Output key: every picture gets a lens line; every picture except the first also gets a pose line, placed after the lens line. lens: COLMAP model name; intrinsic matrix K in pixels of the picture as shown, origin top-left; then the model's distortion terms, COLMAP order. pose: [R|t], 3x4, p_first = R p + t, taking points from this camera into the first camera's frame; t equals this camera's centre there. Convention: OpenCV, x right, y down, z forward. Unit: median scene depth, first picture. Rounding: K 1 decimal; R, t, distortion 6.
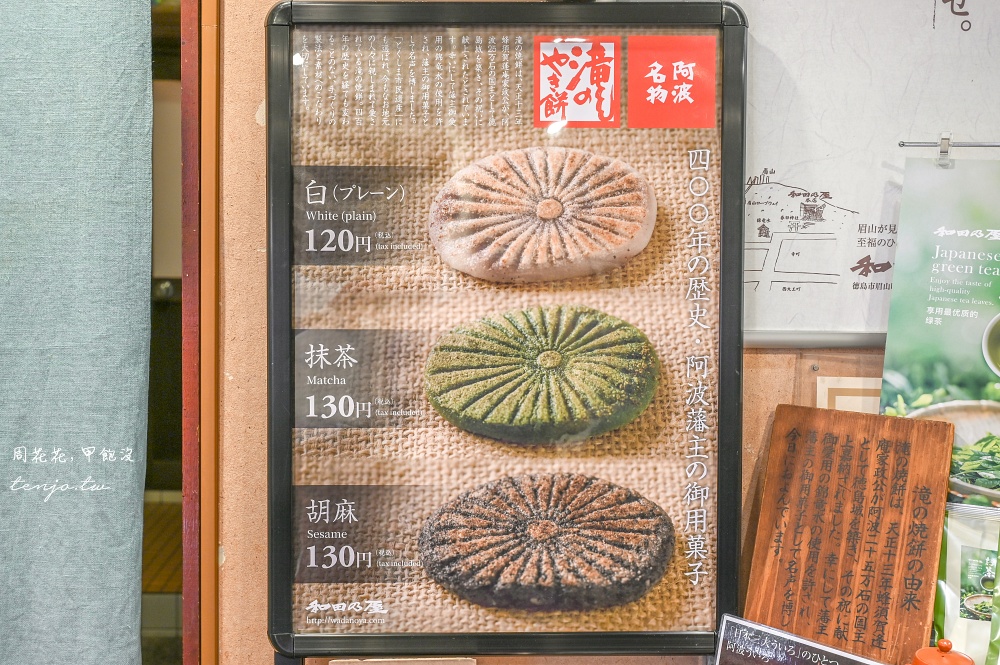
lens RADIAL K [[1121.6, 0, 500.0], [0, 1121.6, 332.5], [0, 0, 1]] dist [0.031727, -0.004797]
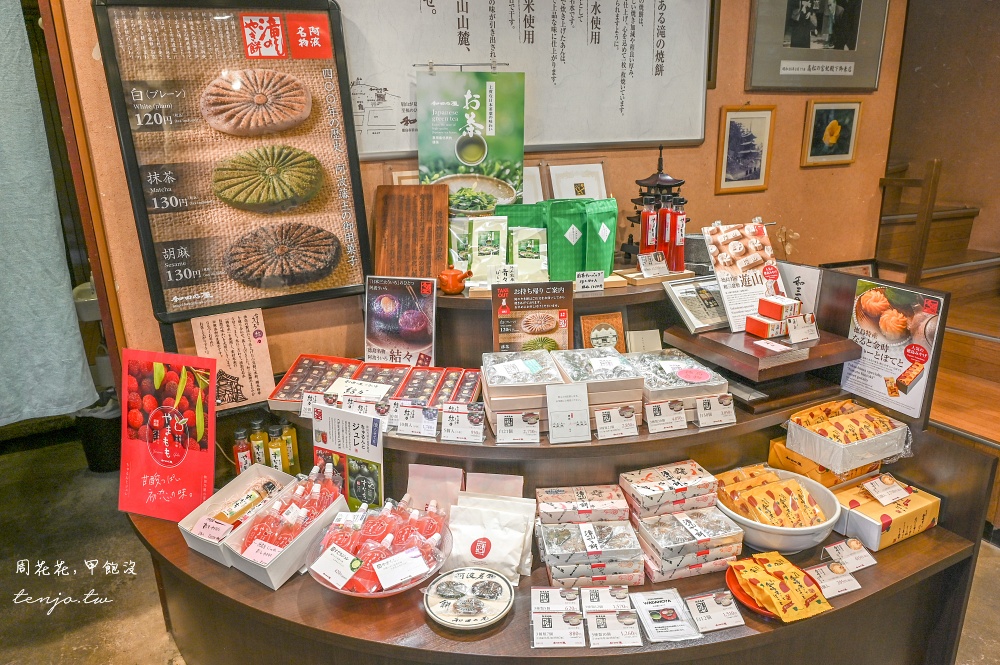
lens RADIAL K [[684.6, 0, 515.0], [0, 684.6, 332.2], [0, 0, 1]] dist [-0.002681, -0.000163]
pose [[0.901259, -0.169996, 0.398538, -0.113367], [0.093367, 0.974405, 0.204491, 0.101258], [-0.423101, -0.147089, 0.894064, -0.436019]]
